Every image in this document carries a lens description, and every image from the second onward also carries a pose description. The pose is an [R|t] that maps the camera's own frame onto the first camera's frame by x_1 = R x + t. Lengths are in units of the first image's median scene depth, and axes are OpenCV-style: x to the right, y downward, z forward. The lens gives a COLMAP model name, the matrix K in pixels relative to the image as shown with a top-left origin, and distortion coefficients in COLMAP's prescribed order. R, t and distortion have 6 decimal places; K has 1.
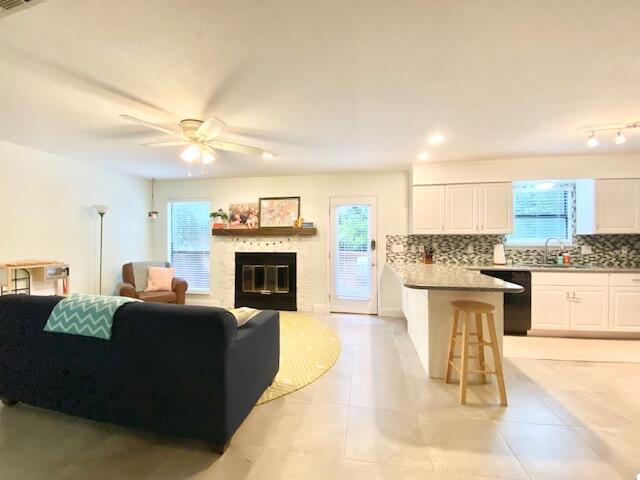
lens RADIAL K [[261.9, 0, 321.9], [0, 261.9, 240.6], [0, 0, 1]] dist [0.006563, -0.012148]
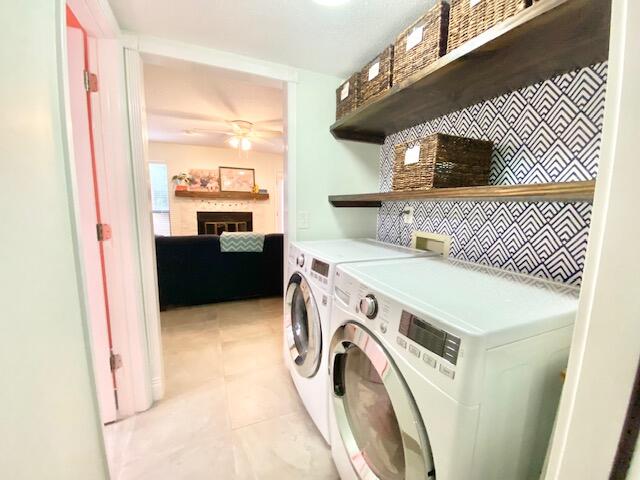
lens RADIAL K [[261.9, 0, 325.4], [0, 261.9, 244.1], [0, 0, 1]] dist [0.006563, -0.012148]
pose [[0.828581, -0.061376, 0.556495, -0.539491], [-0.022190, 0.989592, 0.142181, 0.009444], [-0.559430, -0.130157, 0.818595, -0.311524]]
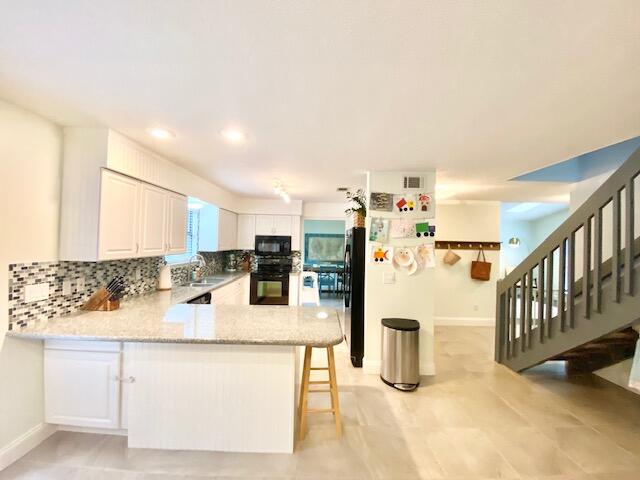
lens RADIAL K [[261.9, 0, 319.9], [0, 261.9, 236.6], [0, 0, 1]] dist [0.006563, -0.012148]
pose [[-0.162076, 0.017166, 0.986629, -0.211604], [-0.018943, 0.999610, -0.020503, -0.061085], [-0.986596, -0.022013, -0.161687, 0.567148]]
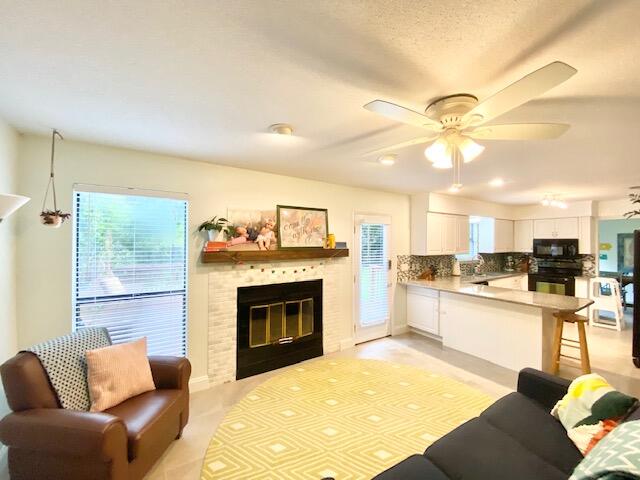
lens RADIAL K [[261.9, 0, 323.0], [0, 261.9, 237.1], [0, 0, 1]] dist [0.006563, -0.012148]
pose [[0.731527, 0.015651, 0.681633, -0.636662], [-0.005299, 0.999837, -0.017271, -0.068380], [-0.681792, 0.009023, 0.731490, 0.426989]]
